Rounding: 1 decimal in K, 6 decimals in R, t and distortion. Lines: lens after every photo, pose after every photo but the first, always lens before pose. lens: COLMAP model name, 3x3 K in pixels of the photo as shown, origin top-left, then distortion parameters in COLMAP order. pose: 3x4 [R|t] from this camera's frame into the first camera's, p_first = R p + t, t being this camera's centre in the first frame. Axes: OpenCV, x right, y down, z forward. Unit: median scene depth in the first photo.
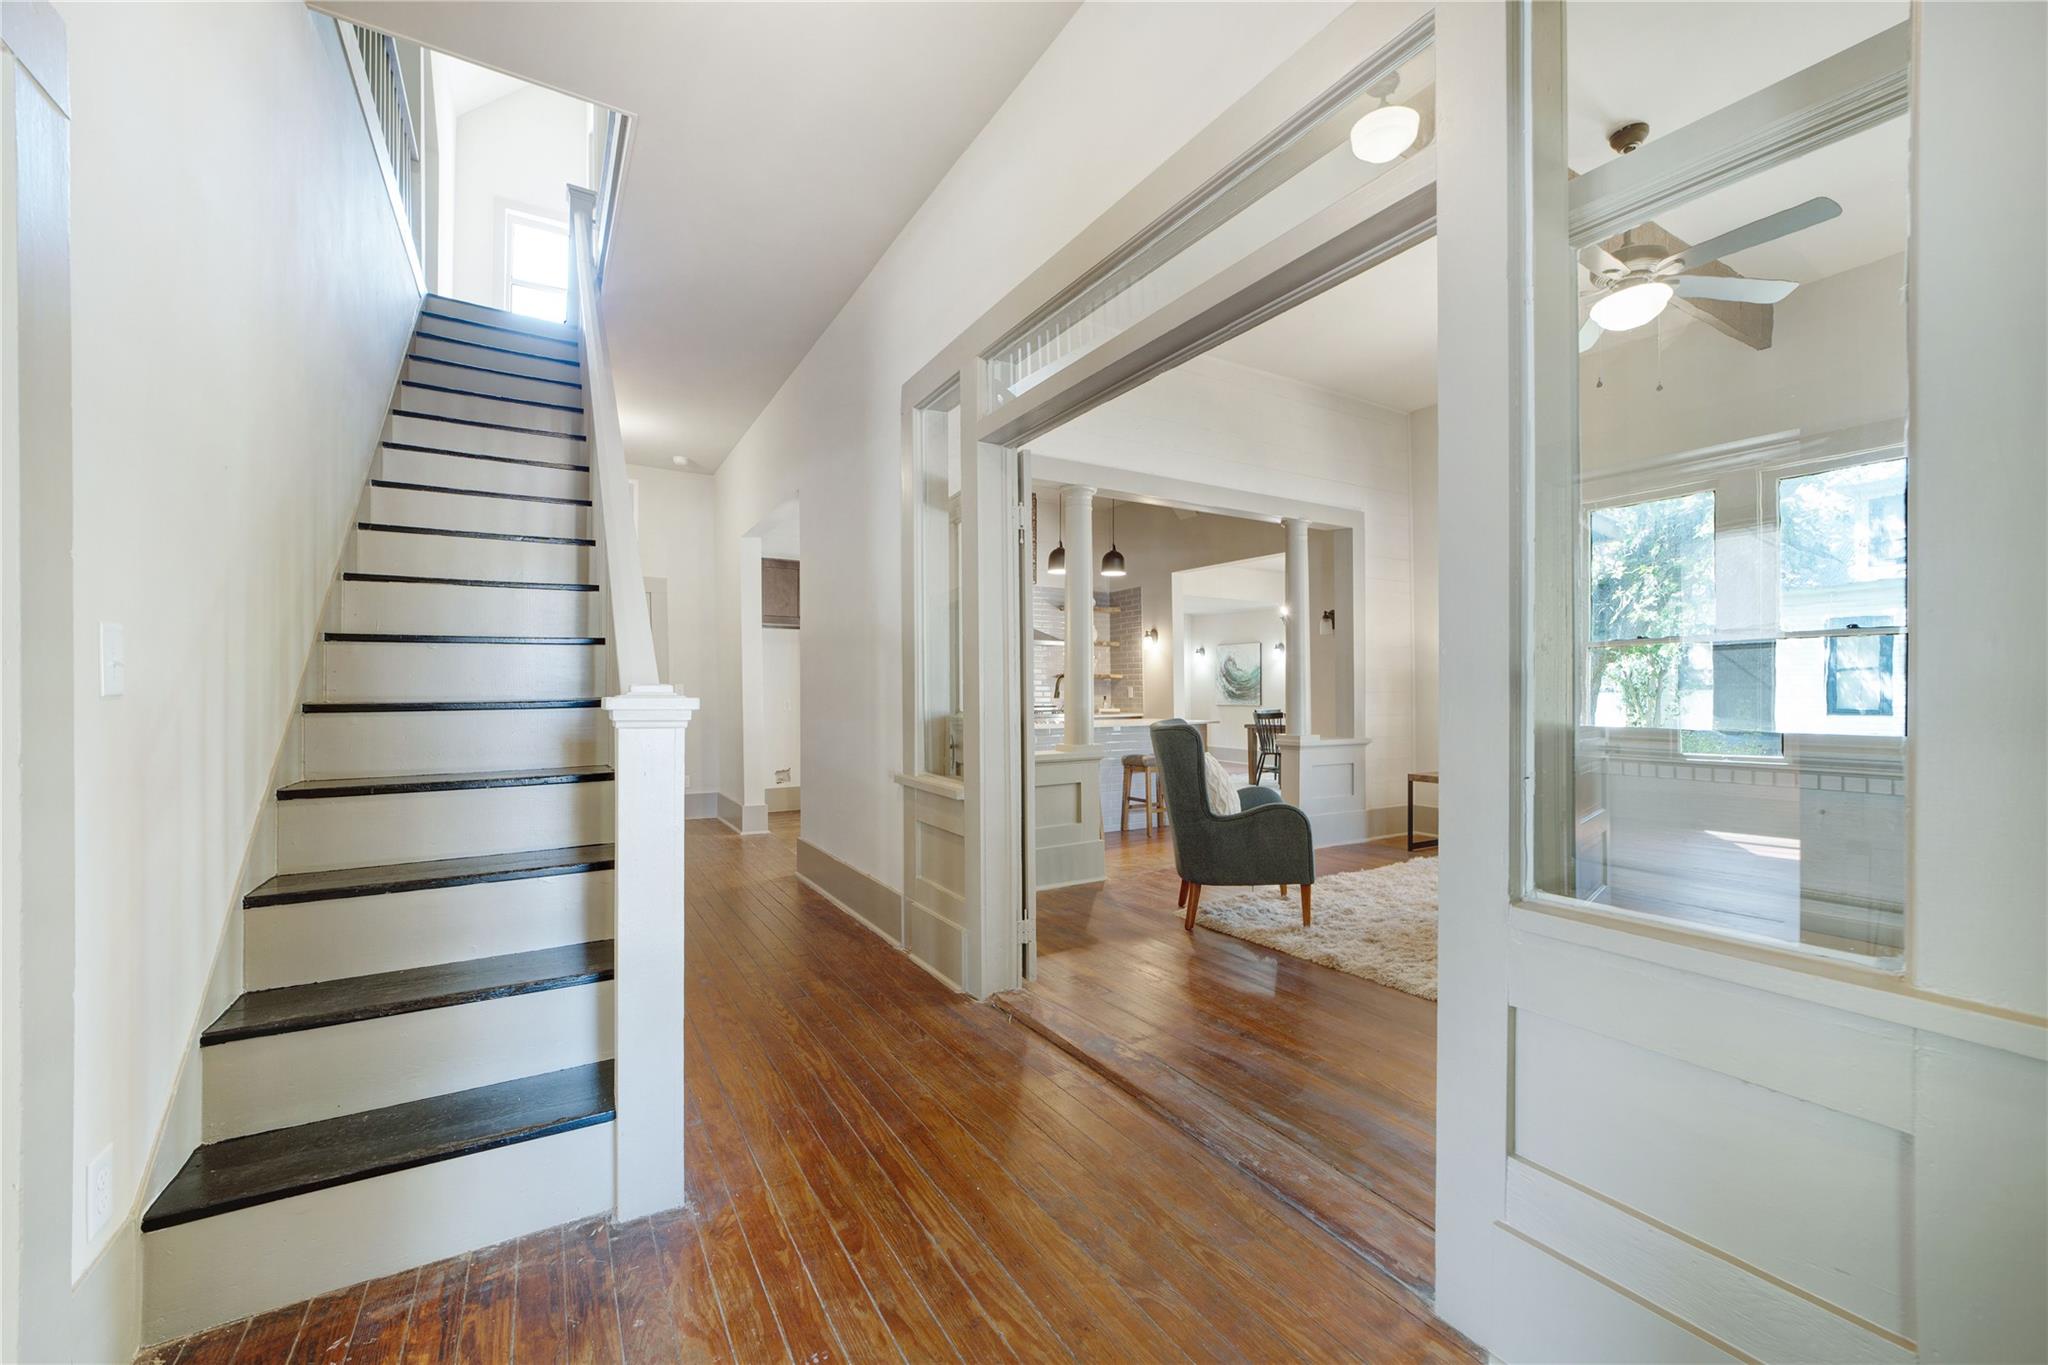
lens RADIAL K [[822.1, 0, 1028.3], [0, 822.1, 675.4], [0, 0, 1]] dist [-0.004675, 0.000254]
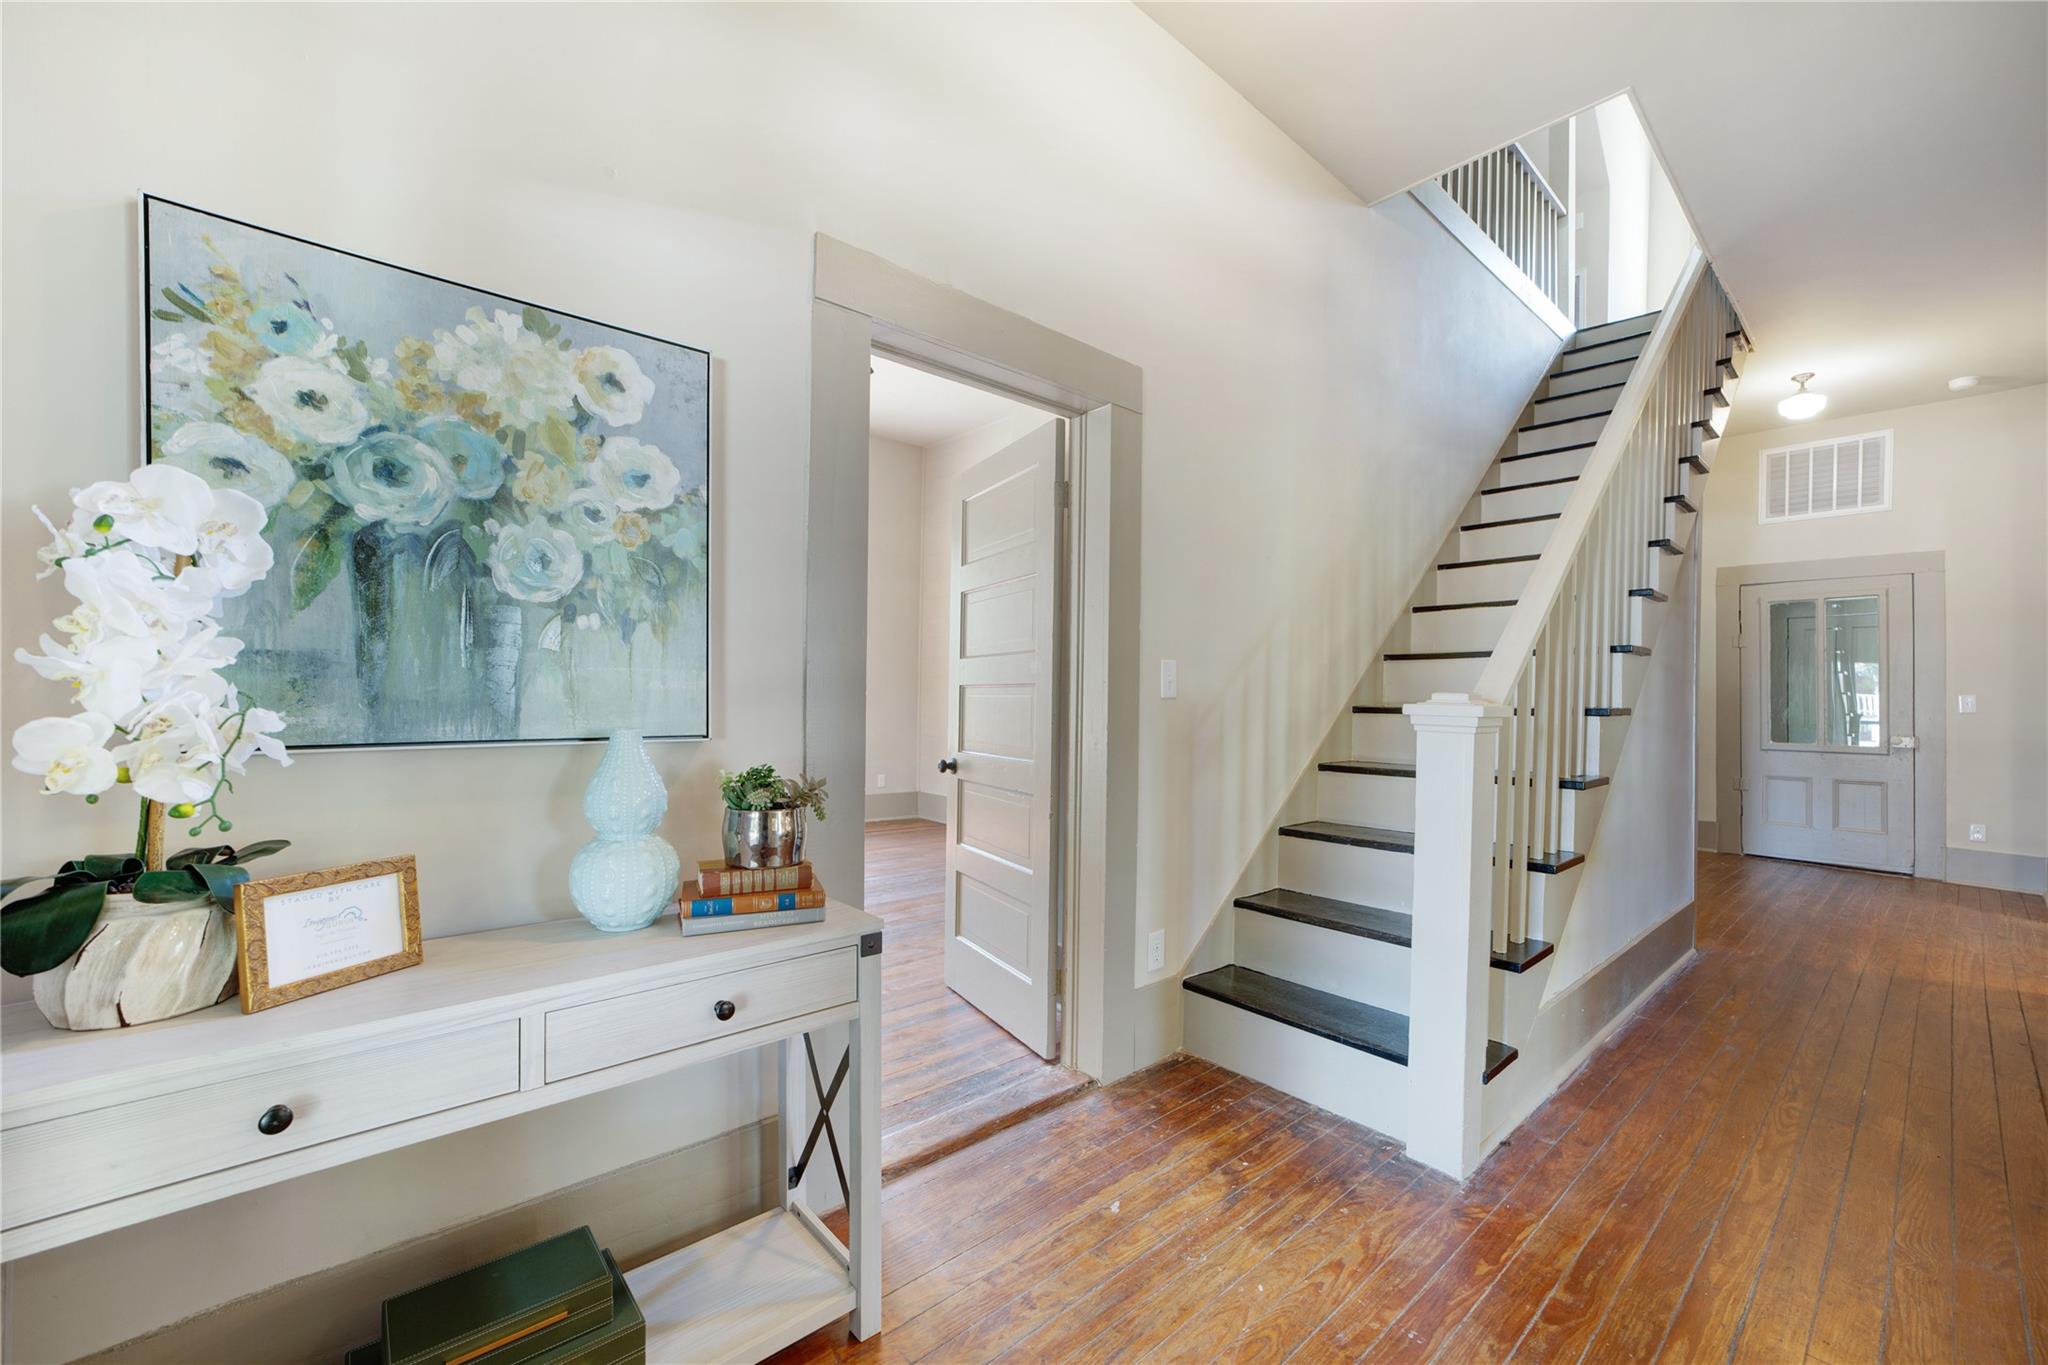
lens RADIAL K [[822.1, 0, 1025.0], [0, 822.1, 699.3], [0, 0, 1]] dist [-0.004675, 0.000254]
pose [[0.174172, 0.015151, -0.984599, 0.563498], [0.004299, 0.999860, 0.016146, -0.002247], [0.984706, -0.007045, 0.174083, 0.275434]]
